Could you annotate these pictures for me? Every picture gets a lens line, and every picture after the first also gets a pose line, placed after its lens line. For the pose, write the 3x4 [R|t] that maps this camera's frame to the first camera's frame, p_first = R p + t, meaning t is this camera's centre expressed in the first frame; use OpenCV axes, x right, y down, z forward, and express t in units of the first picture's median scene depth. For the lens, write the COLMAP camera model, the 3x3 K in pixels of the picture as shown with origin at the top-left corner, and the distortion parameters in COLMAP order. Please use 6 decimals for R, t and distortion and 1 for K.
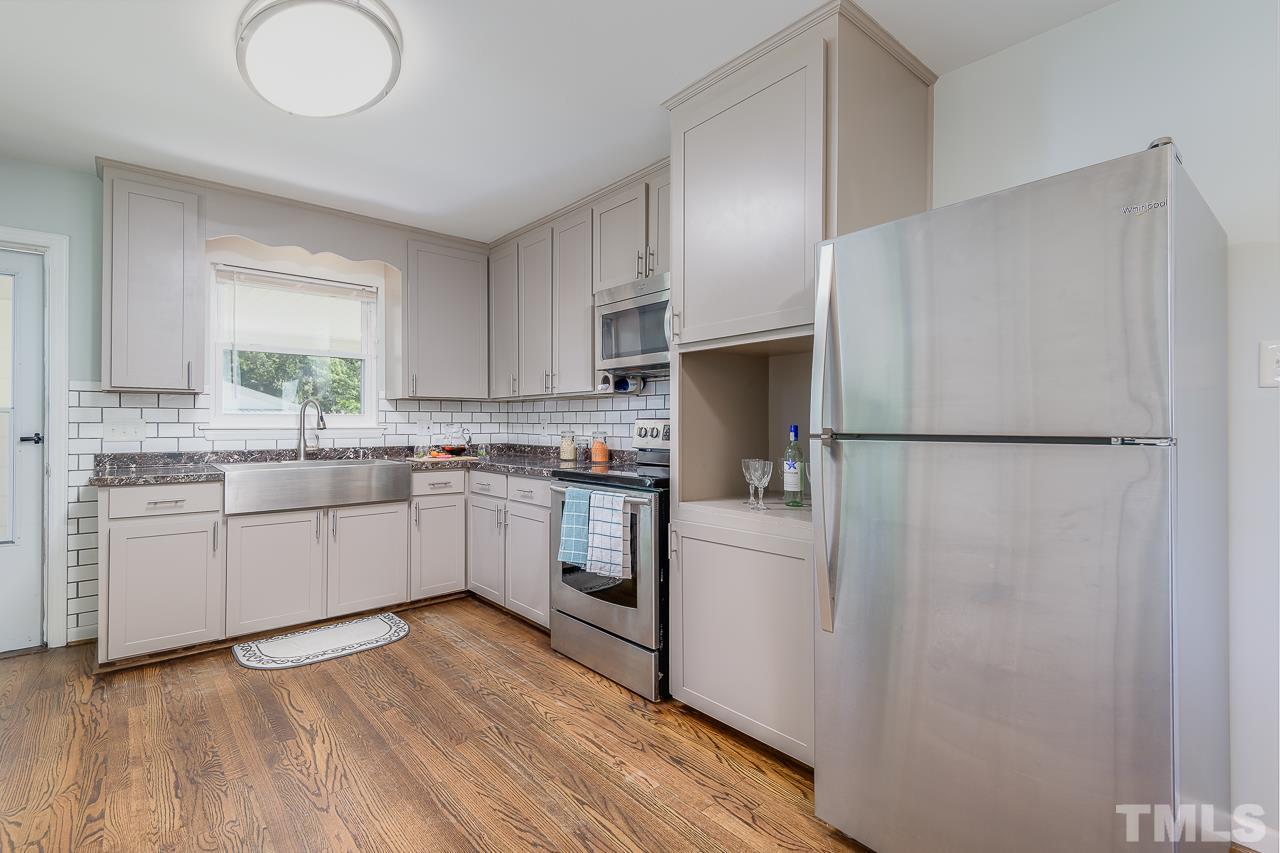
lens RADIAL K [[587.9, 0, 635.3], [0, 587.9, 419.2], [0, 0, 1]] dist [0.008186, -0.001400]
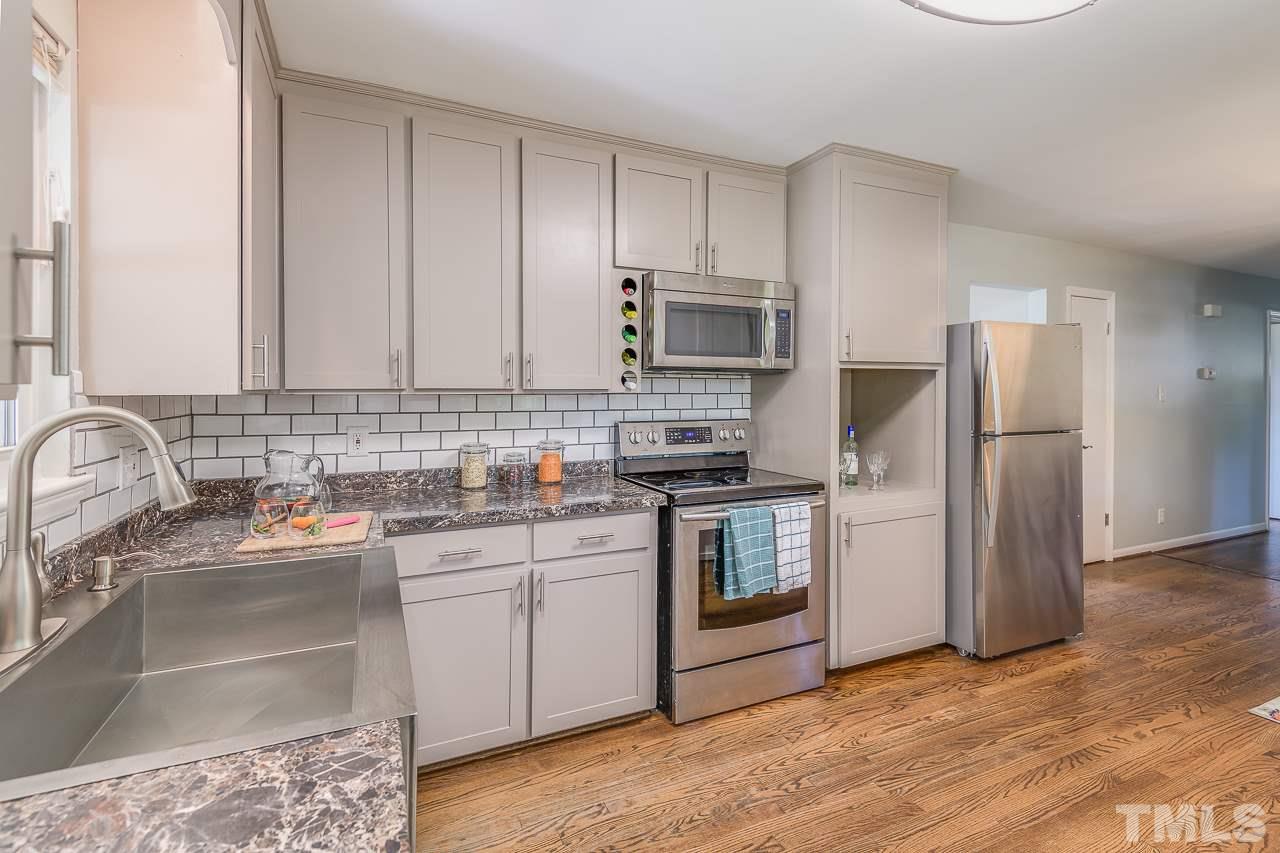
lens RADIAL K [[587.9, 0, 659.5], [0, 587.9, 395.6], [0, 0, 1]] dist [0.008186, -0.001400]
pose [[0.269888, -0.002967, 0.962887, -0.765580], [-0.010195, 0.999930, 0.005939, -0.042268], [-0.962838, -0.011420, 0.269839, 0.698963]]
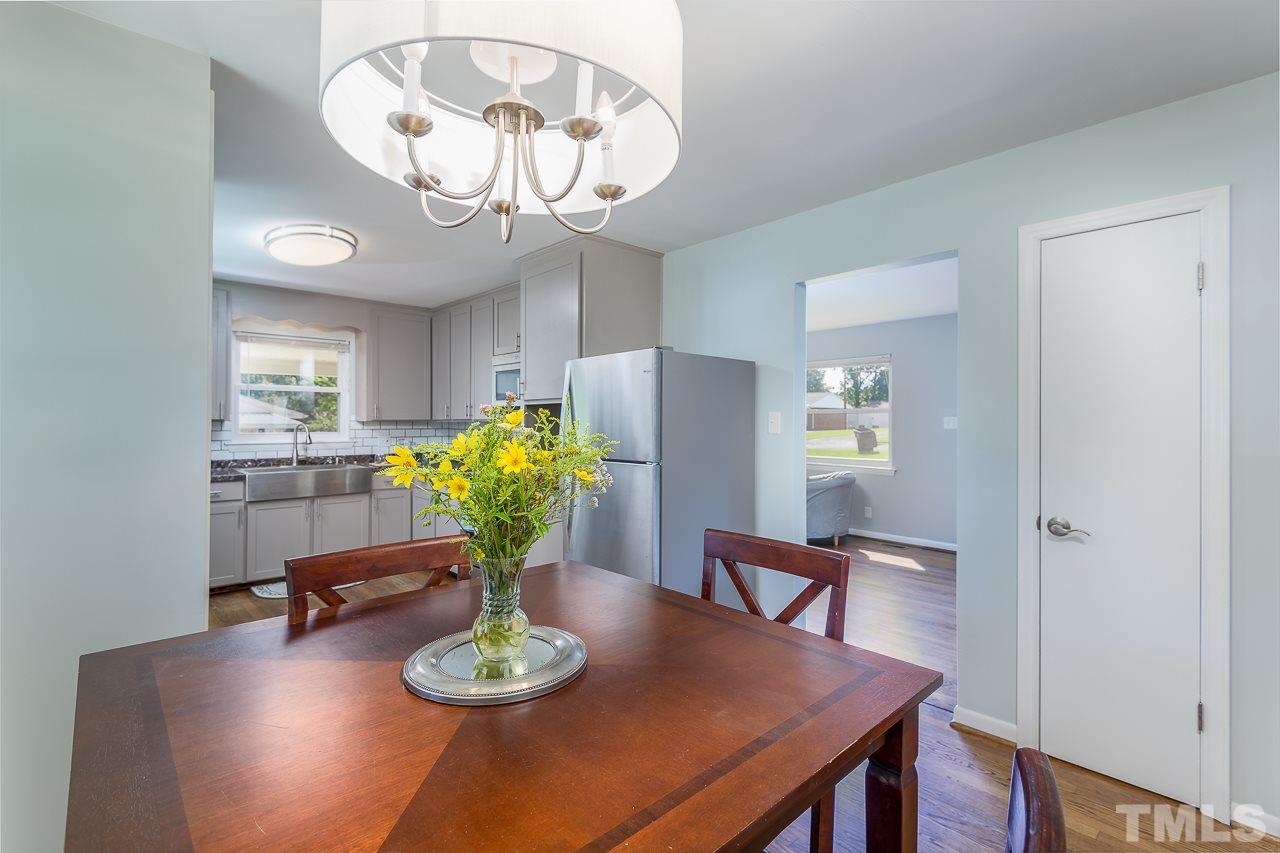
lens RADIAL K [[566.6, 0, 638.8], [0, 566.6, 417.2], [0, 0, 1]] dist [-0.001493, -0.000133]
pose [[0.999136, 0.002176, 0.041507, 0.230829], [-0.002195, 0.999998, 0.000411, -0.053995], [-0.041506, -0.000502, 0.999138, -0.446377]]
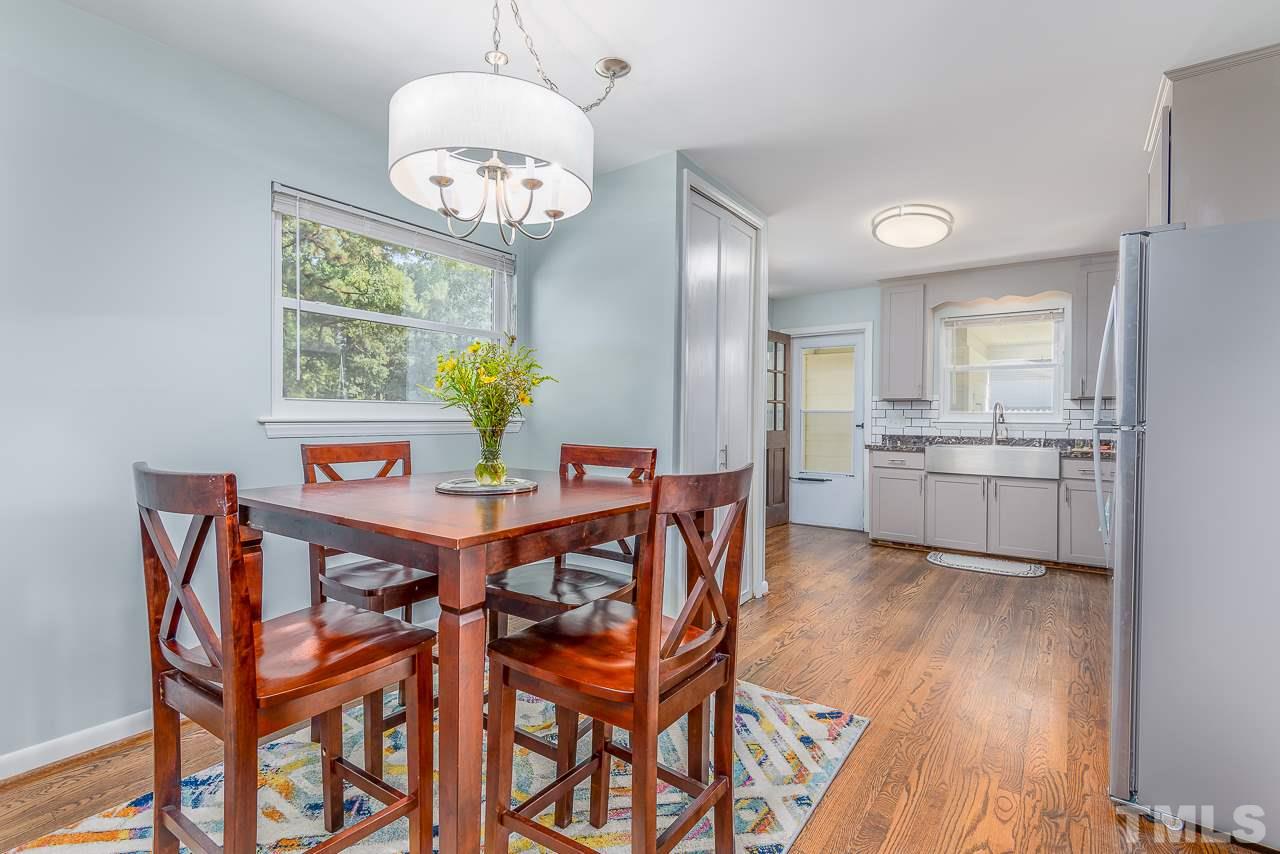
lens RADIAL K [[587.9, 0, 633.4], [0, 587.9, 423.2], [0, 0, 1]] dist [0.008186, -0.001400]
pose [[0.229974, 0.012412, -0.973118, 0.659123], [0.000363, 0.999918, 0.012839, -0.001220], [0.973197, -0.003306, 0.229951, -0.185562]]
